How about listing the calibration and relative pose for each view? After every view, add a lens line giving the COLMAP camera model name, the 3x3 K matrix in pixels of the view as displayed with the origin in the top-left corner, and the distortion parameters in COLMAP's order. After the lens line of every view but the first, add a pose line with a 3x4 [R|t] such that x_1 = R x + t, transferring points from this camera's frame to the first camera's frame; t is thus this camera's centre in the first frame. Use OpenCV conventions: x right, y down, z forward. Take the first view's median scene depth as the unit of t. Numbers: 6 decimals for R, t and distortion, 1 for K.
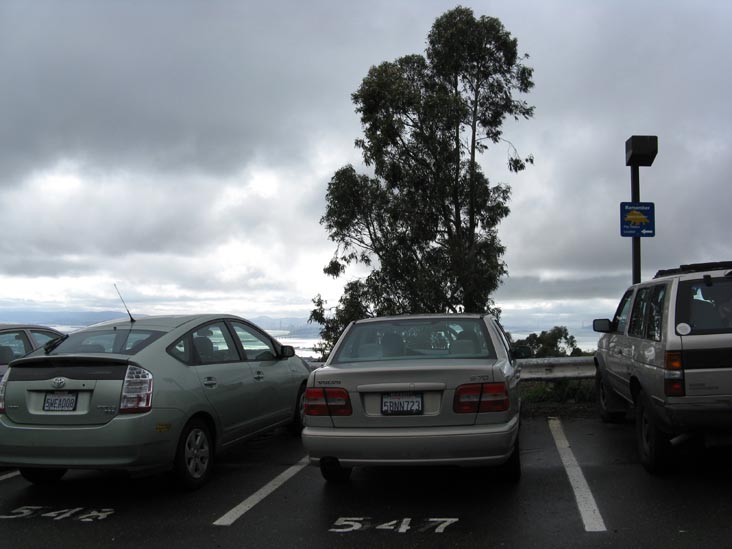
lens RADIAL K [[747.3, 0, 371.3], [0, 747.3, 268.2], [0, 0, 1]] dist [-0.199433, 0.219454]
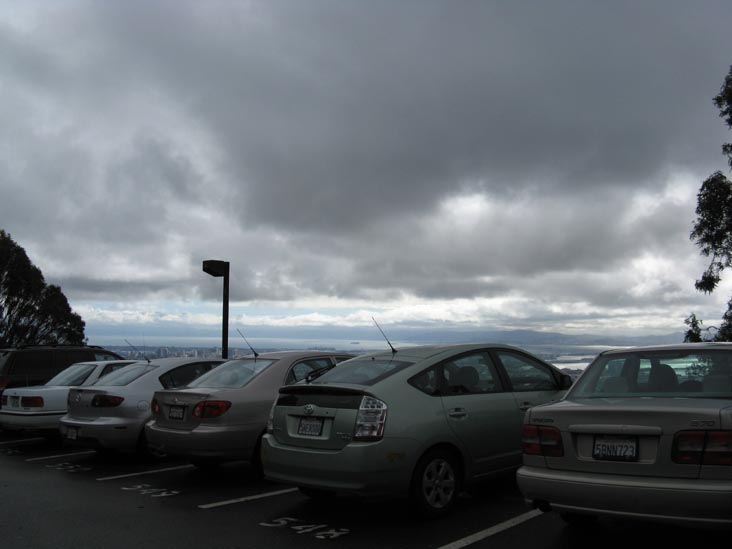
lens RADIAL K [[761.8, 0, 366.0], [0, 761.8, 274.5], [0, 0, 1]] dist [-0.197926, 0.210543]
pose [[0.836093, -0.045393, -0.546706, 0.258778], [0.039040, 0.998967, -0.023239, -0.014914], [0.547196, -0.001913, 0.837002, 0.082779]]
